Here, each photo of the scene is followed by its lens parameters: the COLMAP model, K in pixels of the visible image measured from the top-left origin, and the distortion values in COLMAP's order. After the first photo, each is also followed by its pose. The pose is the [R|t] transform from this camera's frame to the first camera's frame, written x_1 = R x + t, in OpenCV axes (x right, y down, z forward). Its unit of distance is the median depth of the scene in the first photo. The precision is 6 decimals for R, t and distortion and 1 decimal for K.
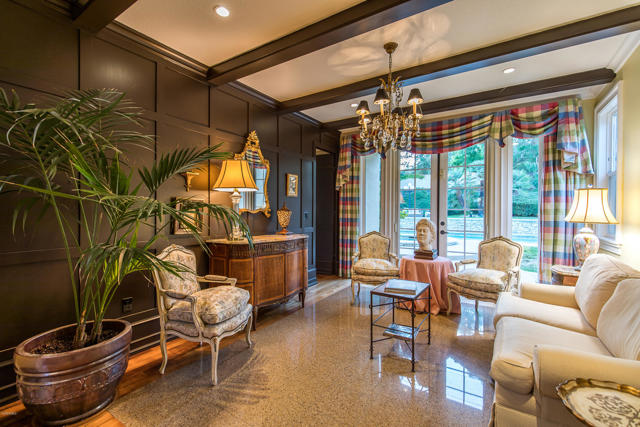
lens RADIAL K [[292.2, 0, 317.8], [0, 292.2, 213.0], [0, 0, 1]] dist [-0.017592, 0.002139]
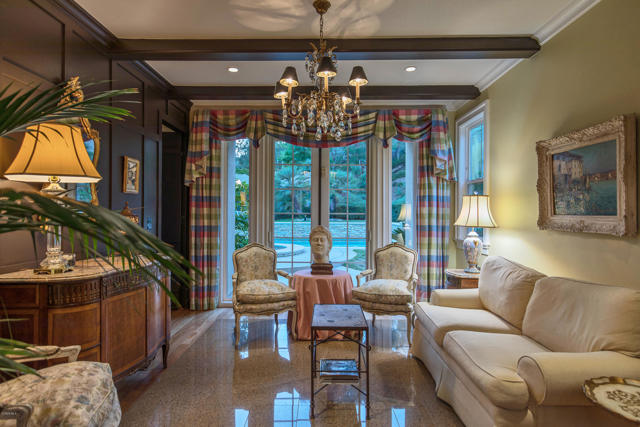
lens RADIAL K [[361.5, 0, 322.4], [0, 361.5, 211.1], [0, 0, 1]] dist [-0.004786, -0.002051]
pose [[0.832326, 0.003614, 0.554274, -0.206699], [0.004291, 0.999907, -0.012964, -0.007629], [-0.554270, 0.013168, 0.832233, 0.150160]]
